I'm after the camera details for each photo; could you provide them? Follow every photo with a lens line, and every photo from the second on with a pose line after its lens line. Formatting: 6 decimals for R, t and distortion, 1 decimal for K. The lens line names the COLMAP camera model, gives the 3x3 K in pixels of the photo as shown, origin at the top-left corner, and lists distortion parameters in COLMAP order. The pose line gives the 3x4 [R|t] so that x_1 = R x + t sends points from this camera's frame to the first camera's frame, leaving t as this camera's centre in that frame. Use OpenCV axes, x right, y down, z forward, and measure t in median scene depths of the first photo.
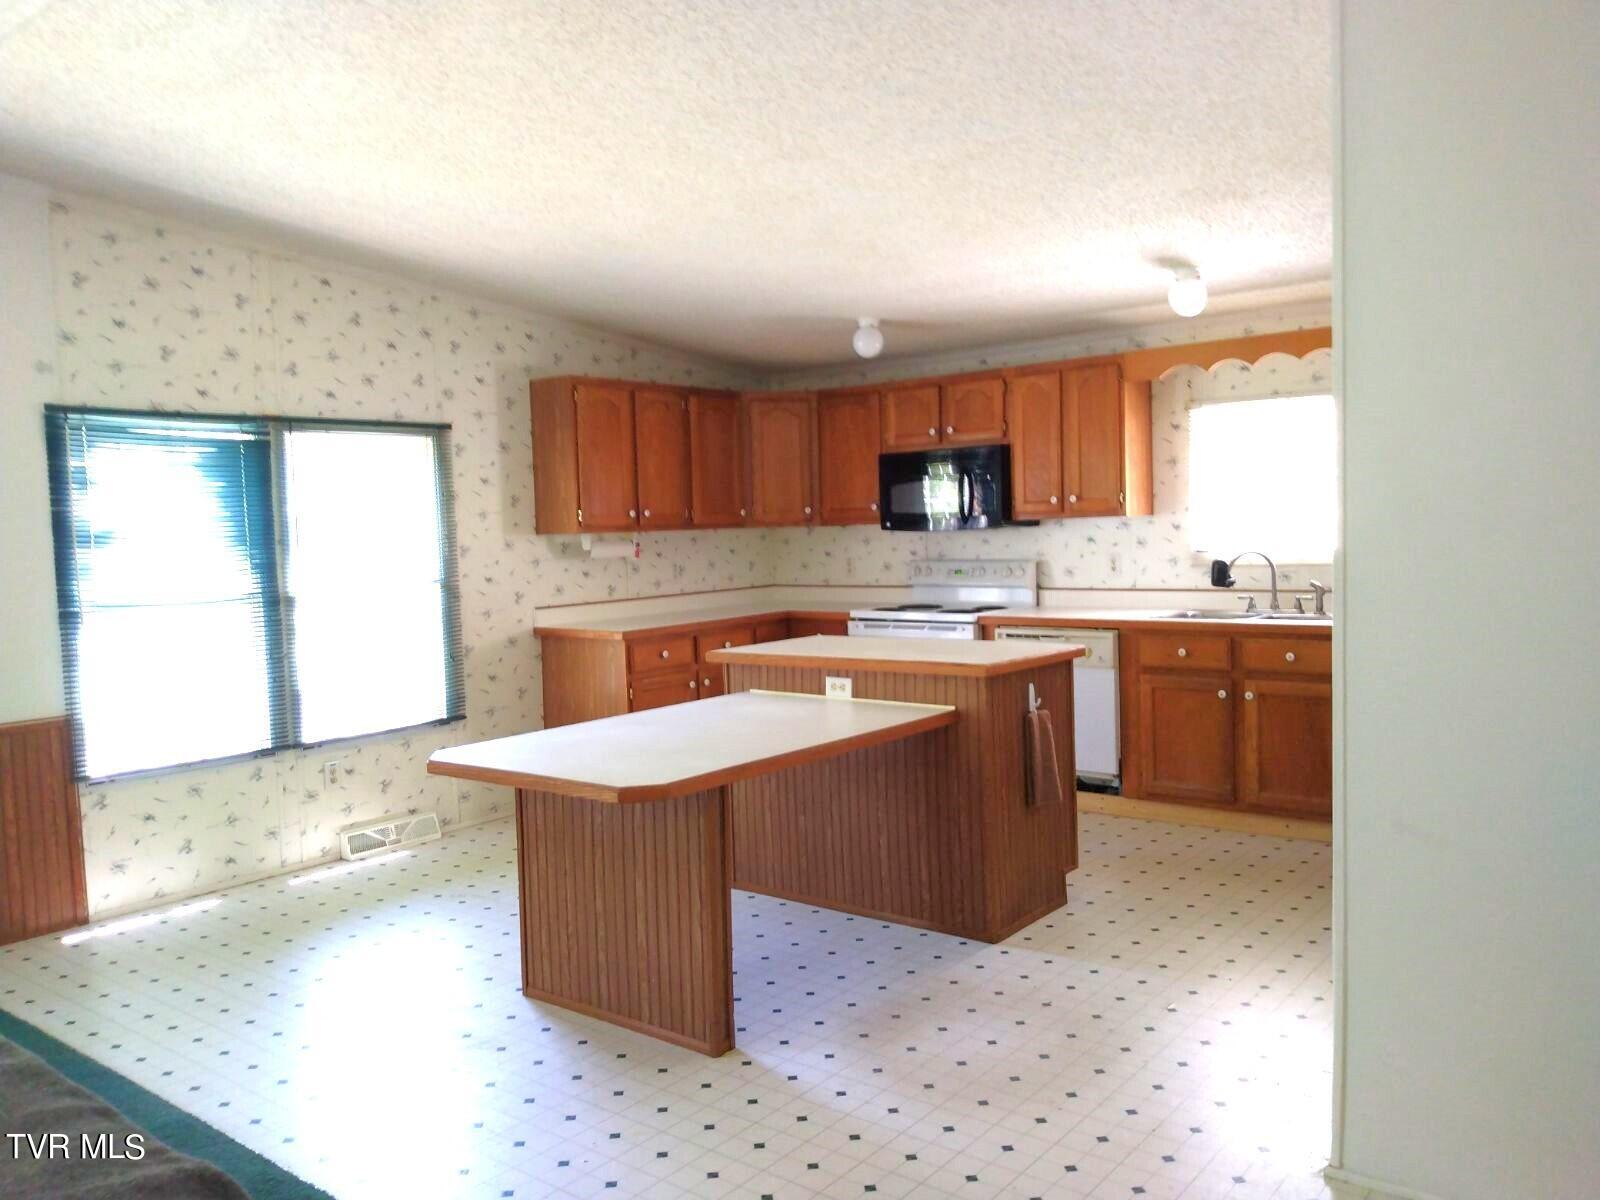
lens RADIAL K [[1201.9, 0, 800.0], [0, 1201.9, 600.0], [0, 0, 1]] dist [0.079824, -0.151089]
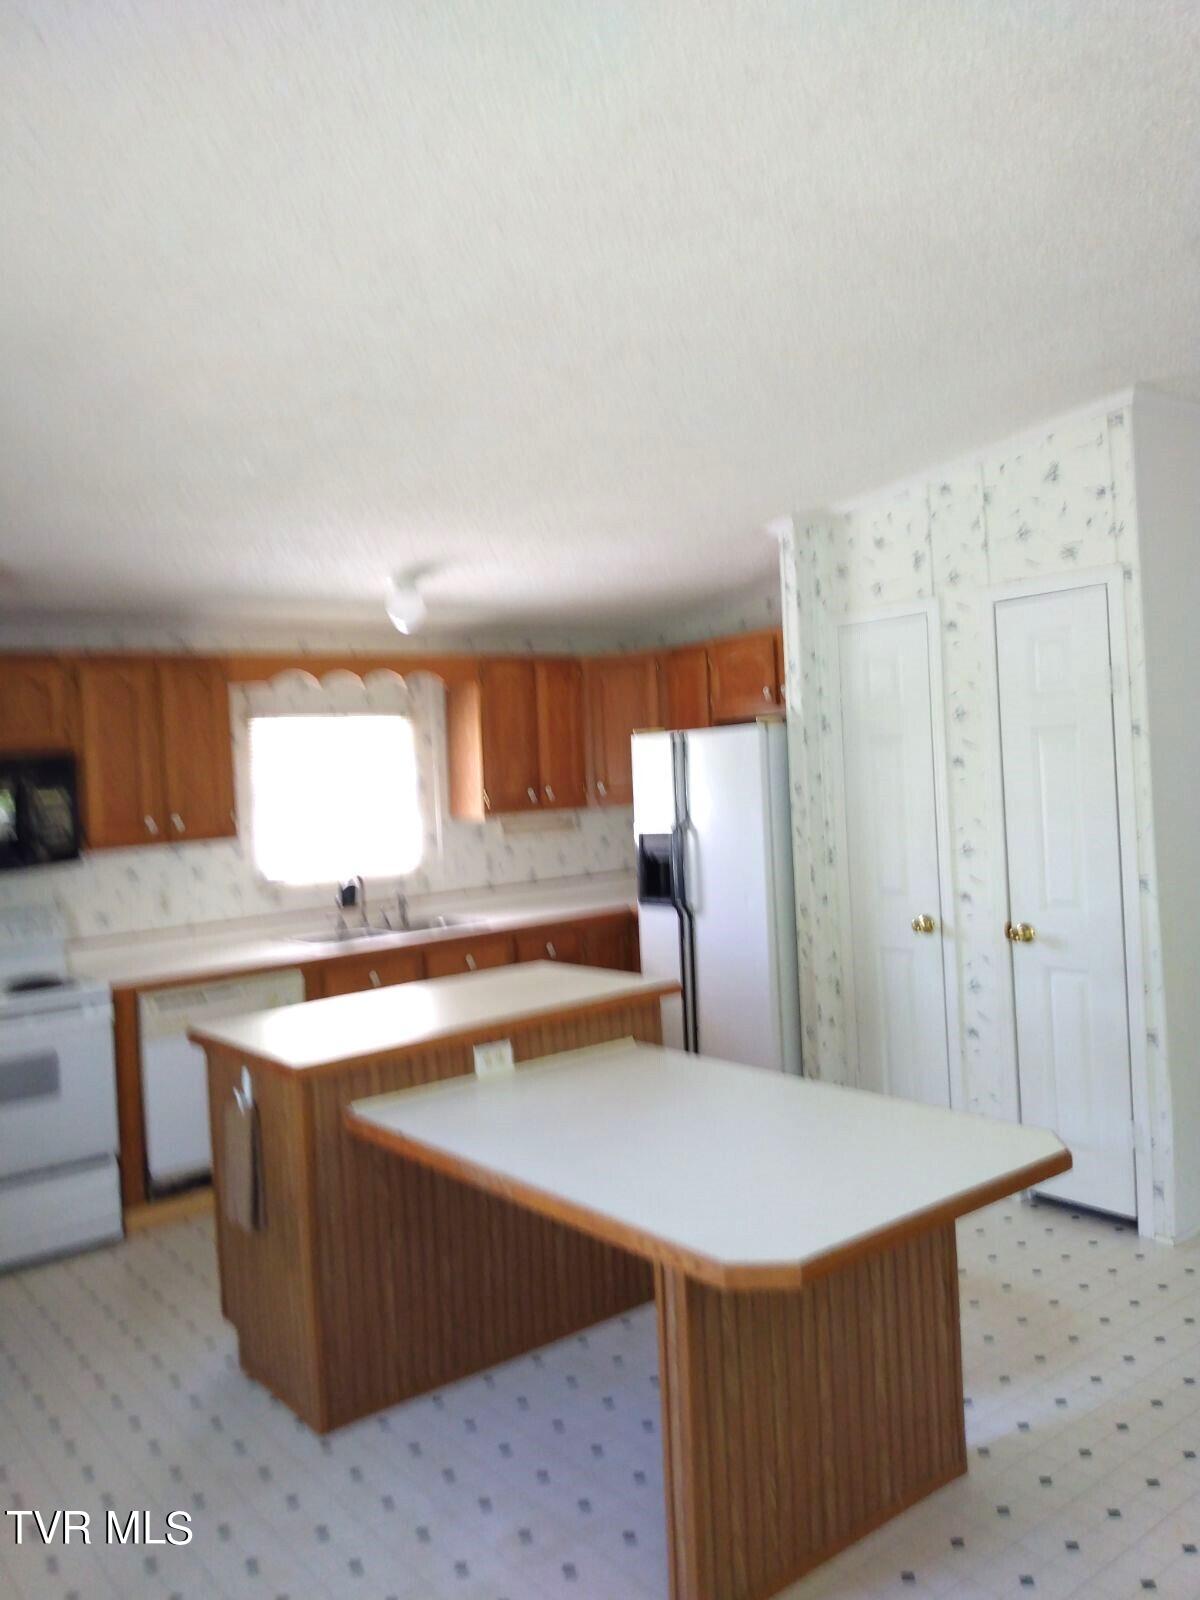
lens RADIAL K [[1228.8, 0, 590.0], [0, 1228.8, 789.9], [0, 0, 1]] dist [0.045591, -0.075476]
pose [[0.255673, 0.001535, 0.966762, -0.488081], [0.116972, 0.992603, -0.032511, -0.044650], [-0.959661, 0.121396, 0.253602, 0.501335]]
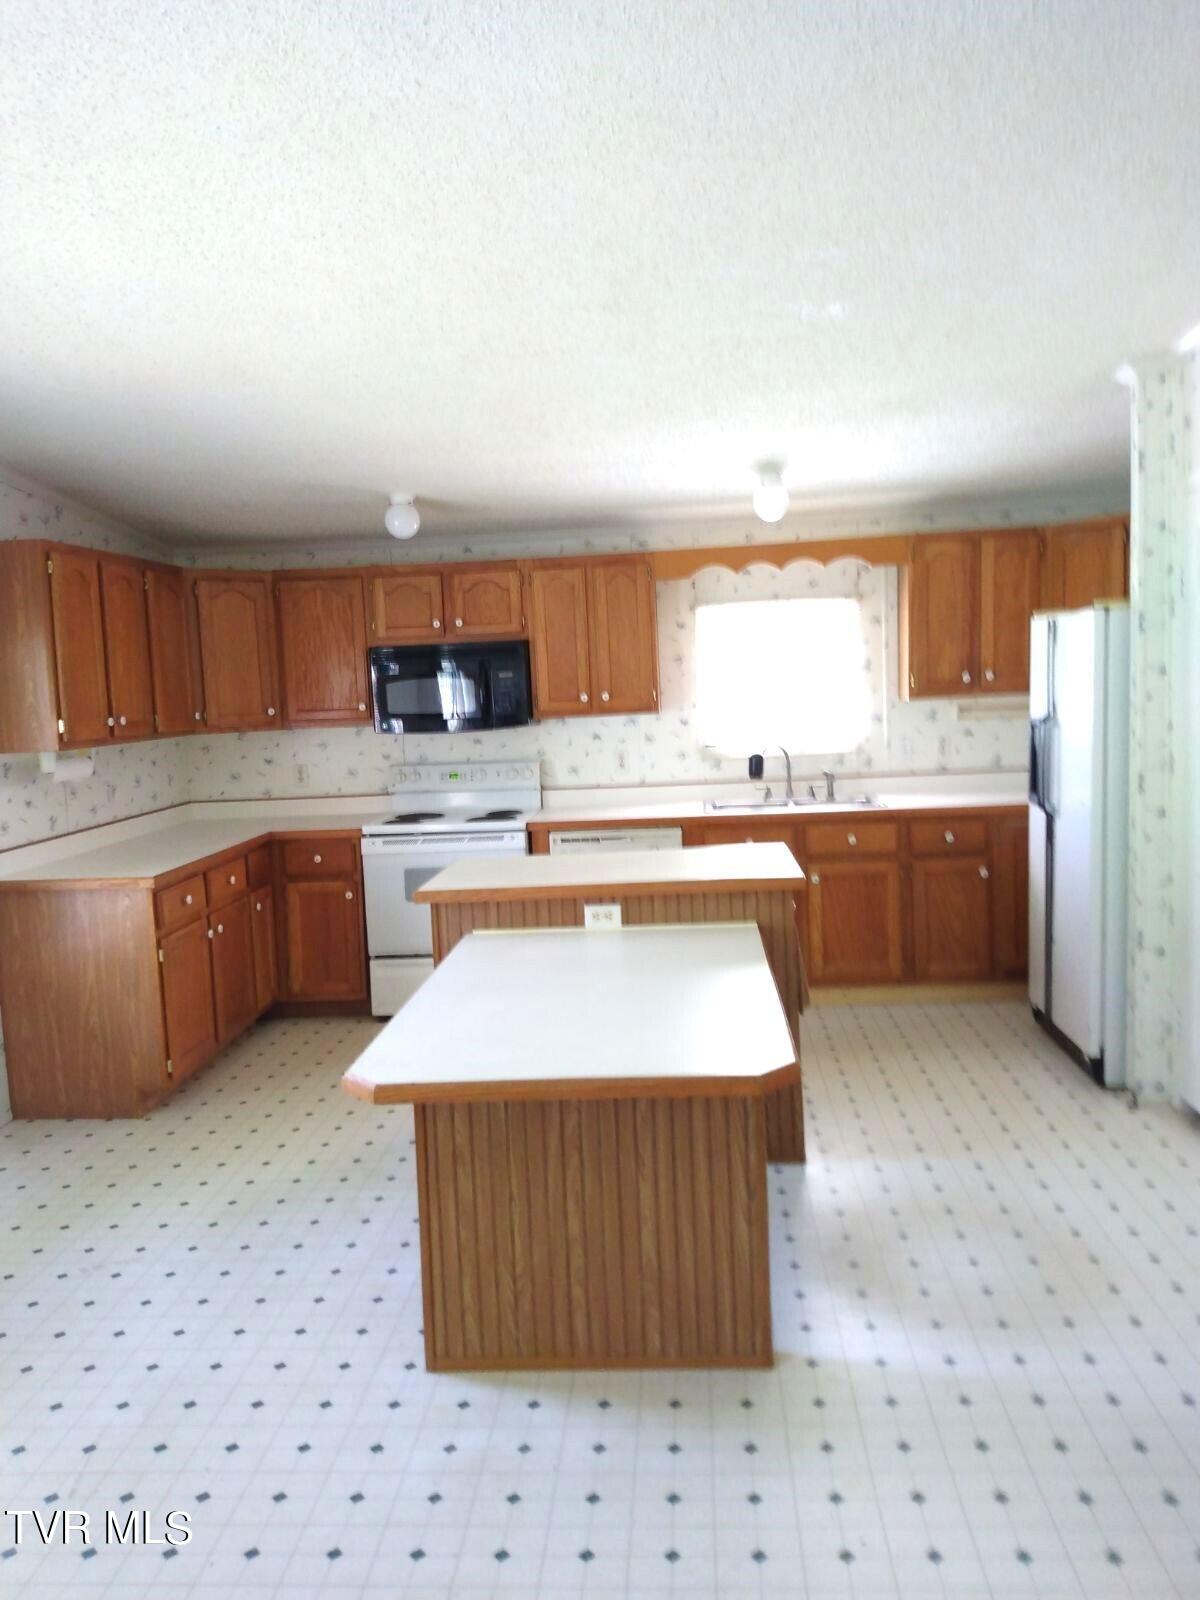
lens RADIAL K [[1201.9, 0, 600.0], [0, 1201.9, 800.0], [0, 0, 1]] dist [0.079824, -0.151089]
pose [[0.826932, -0.062014, 0.558872, -0.318628], [0.055713, 0.998045, 0.028310, -0.026545], [-0.559535, 0.007726, 0.828771, 0.183488]]
